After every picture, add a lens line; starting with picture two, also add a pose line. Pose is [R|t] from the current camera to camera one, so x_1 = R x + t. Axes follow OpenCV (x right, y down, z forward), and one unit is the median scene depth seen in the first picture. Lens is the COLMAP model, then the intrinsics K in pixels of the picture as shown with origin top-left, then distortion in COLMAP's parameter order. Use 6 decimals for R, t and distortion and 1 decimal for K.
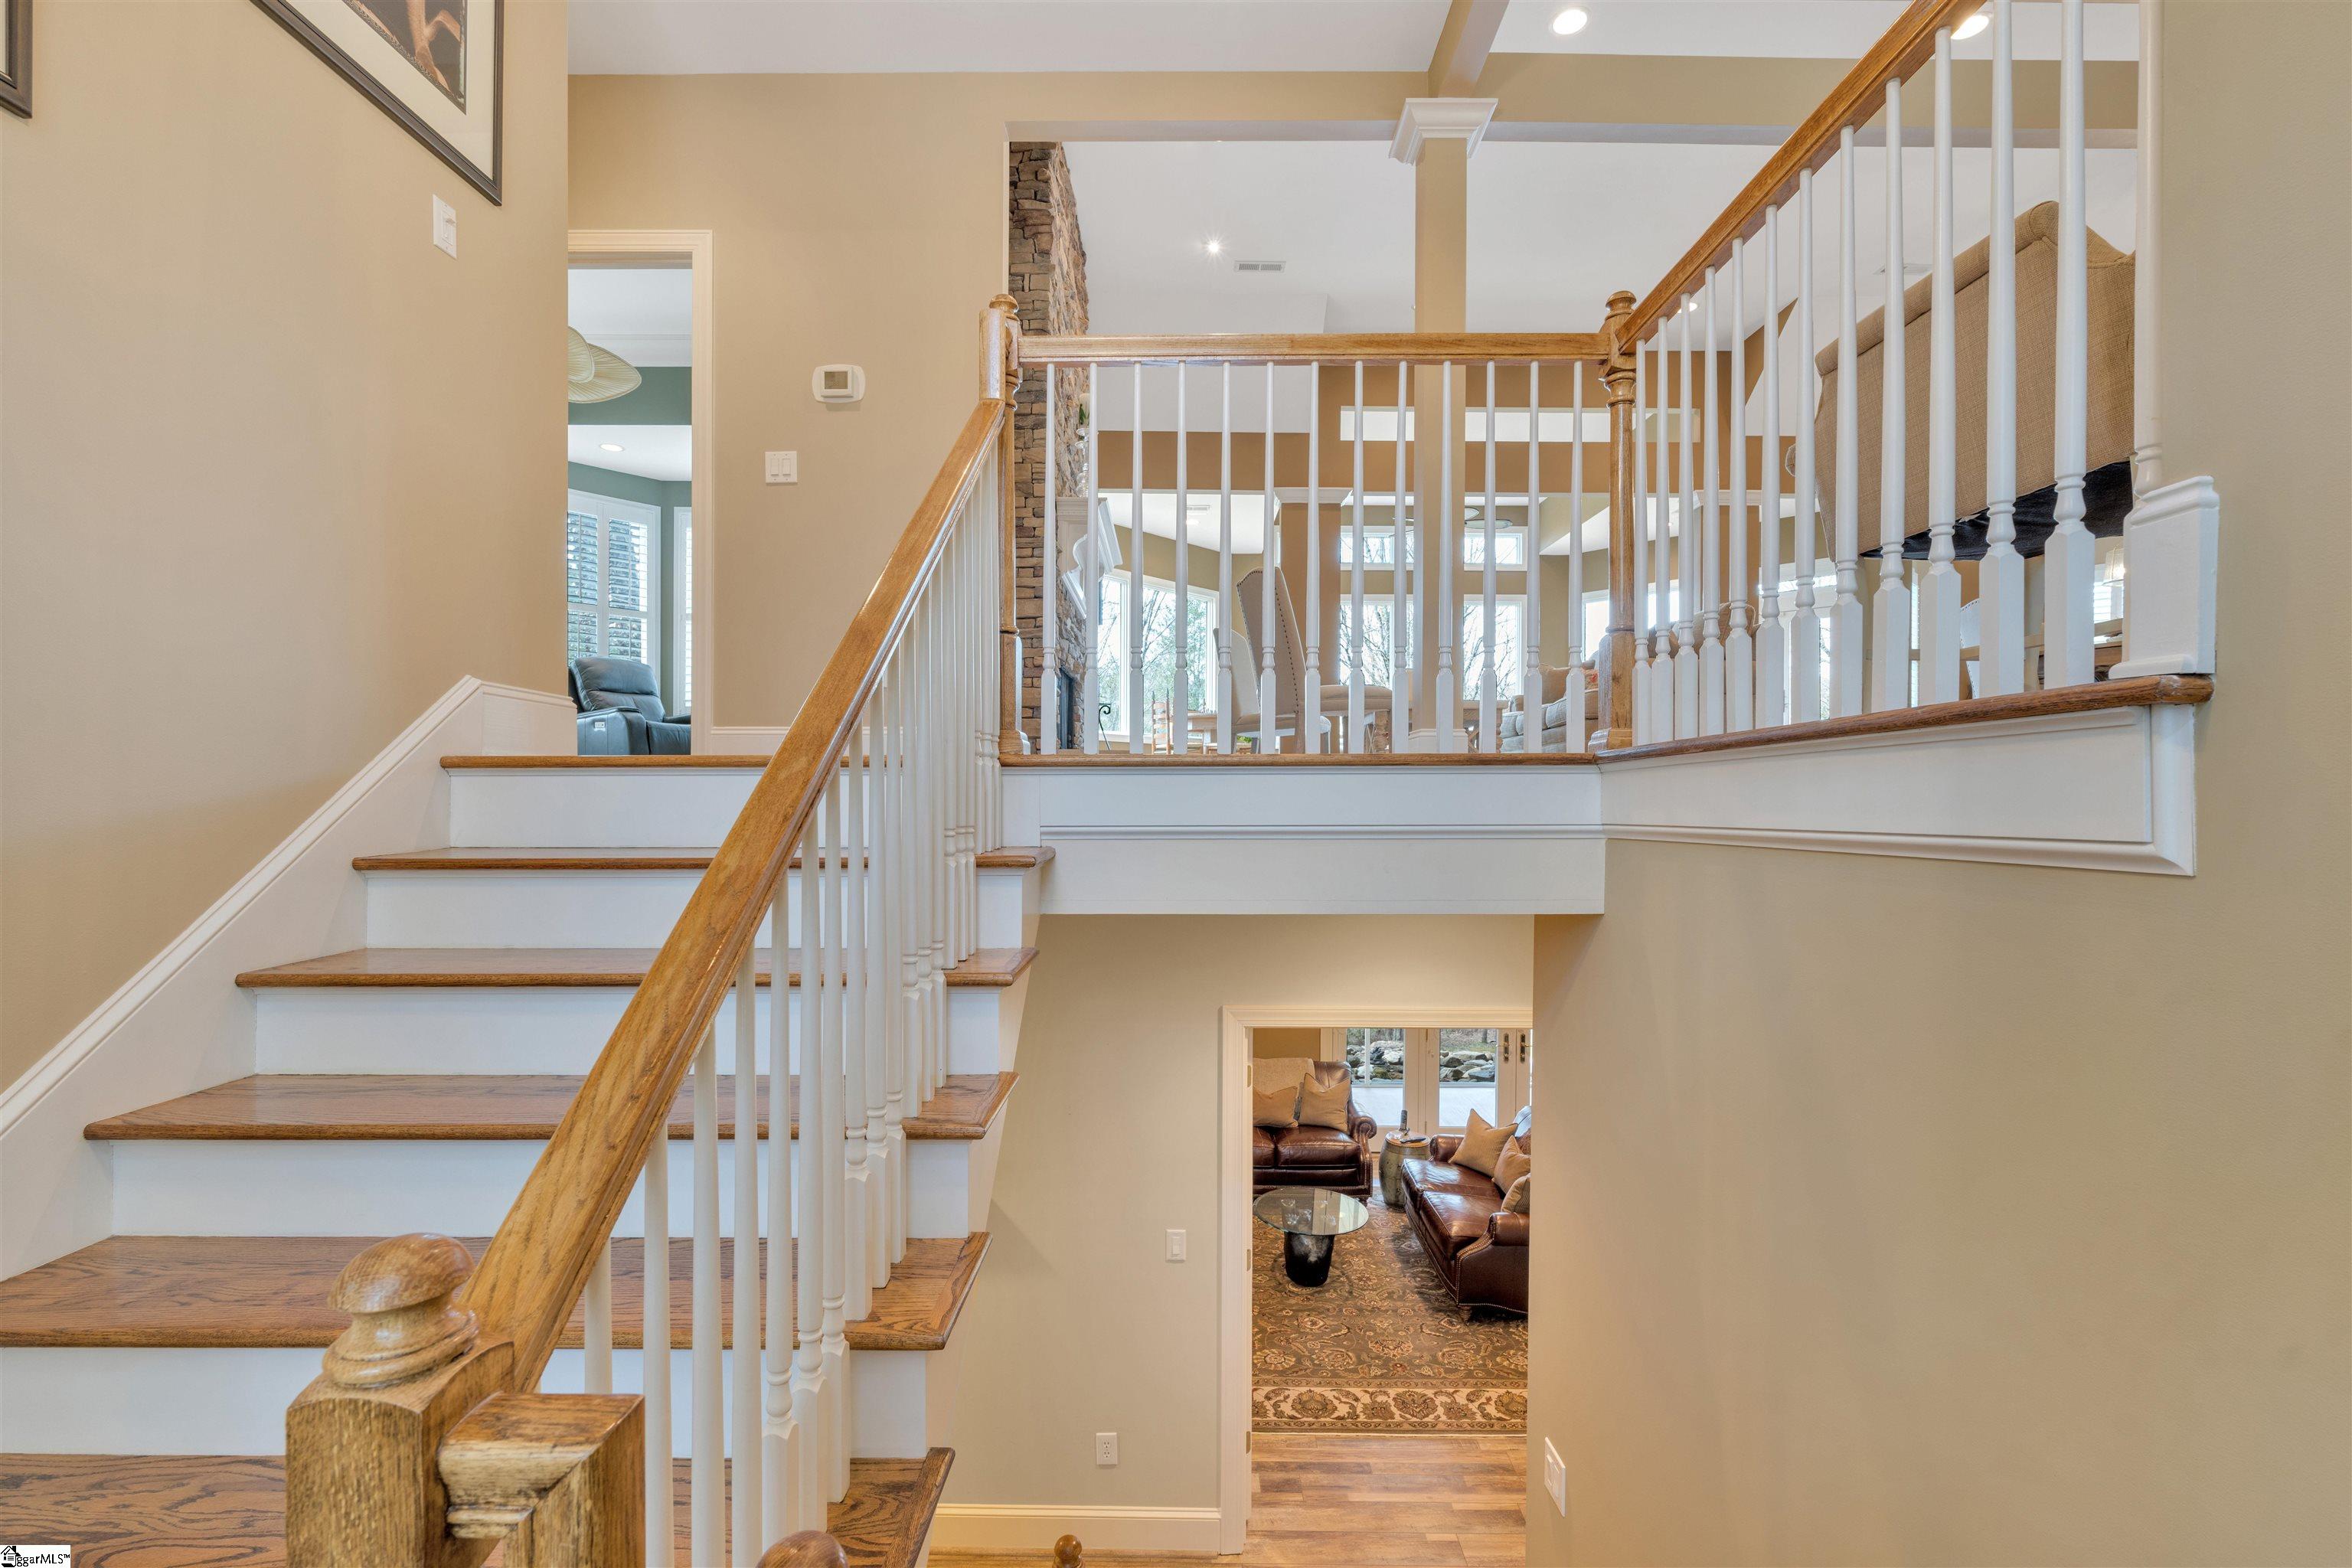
lens RADIAL K [[1034.7, 0, 1204.1], [0, 1034.7, 821.9], [0, 0, 1]] dist [-0.004767, -0.001226]
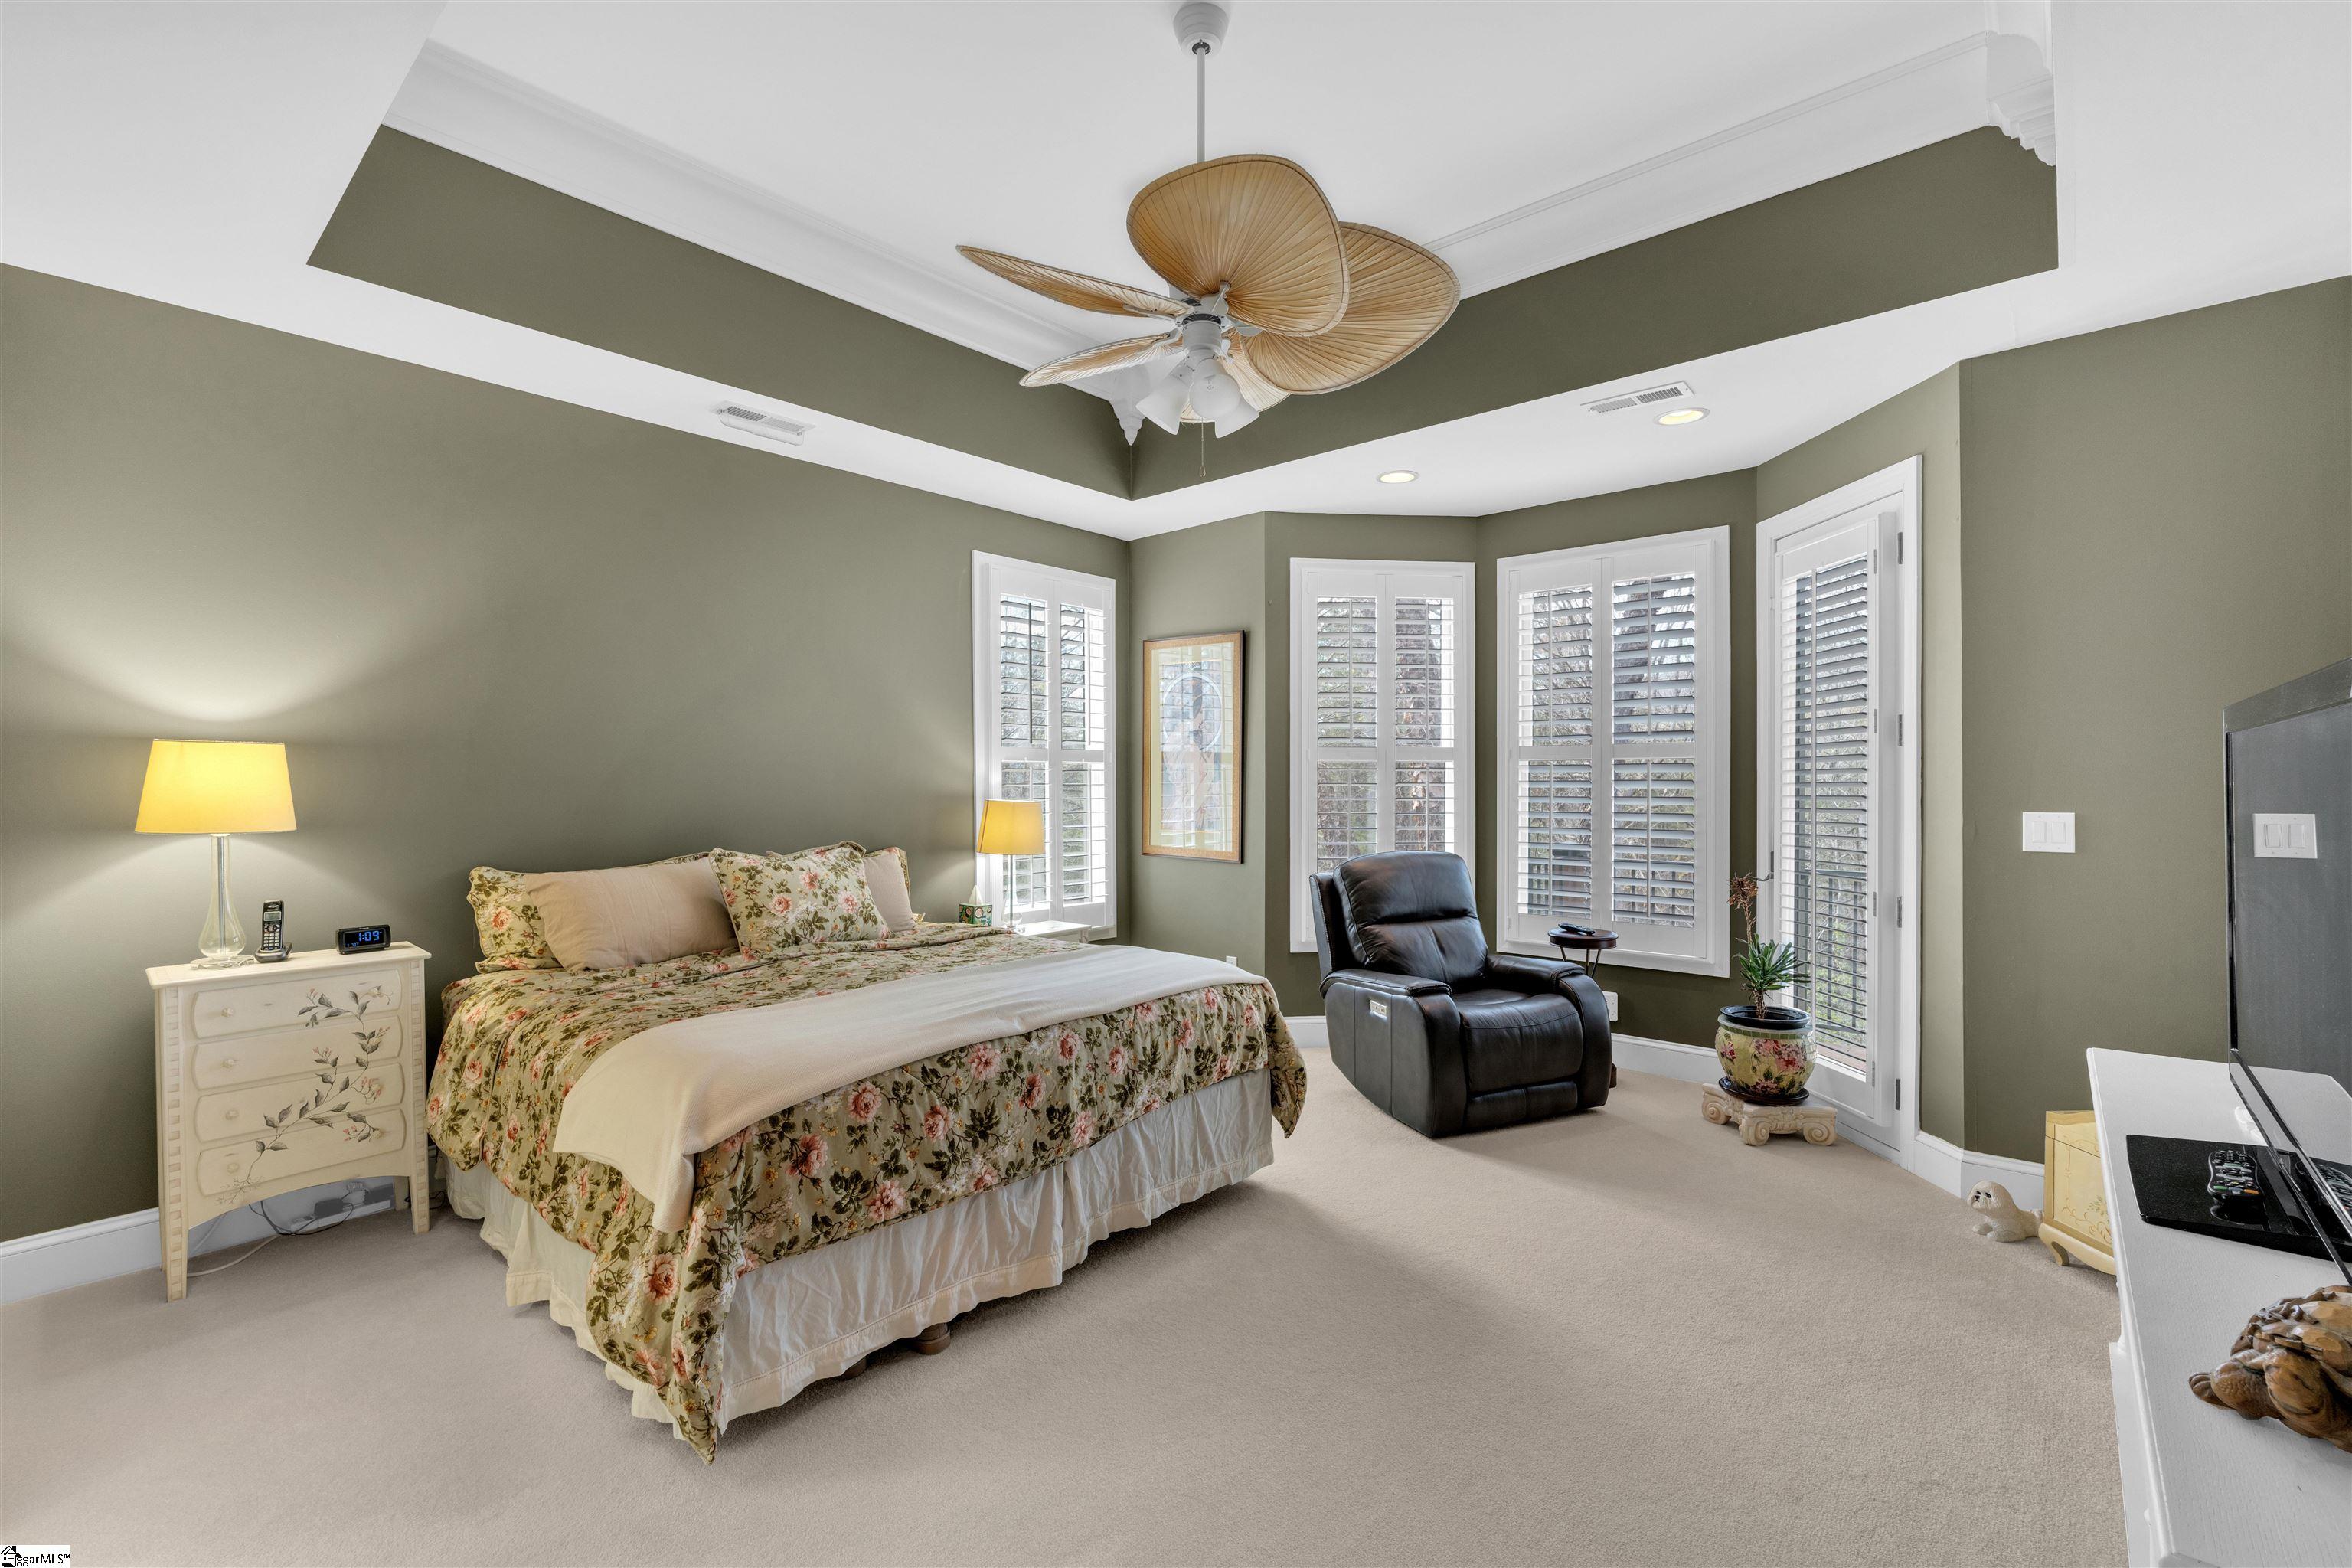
lens RADIAL K [[1034.7, 0, 1177.4], [0, 1034.7, 795.1], [0, 0, 1]] dist [-0.004767, -0.001226]
pose [[0.741737, -0.005454, -0.670669, -0.277808], [0.003069, 0.999984, -0.004739, -0.182694], [0.670684, 0.001457, 0.741742, 0.488534]]
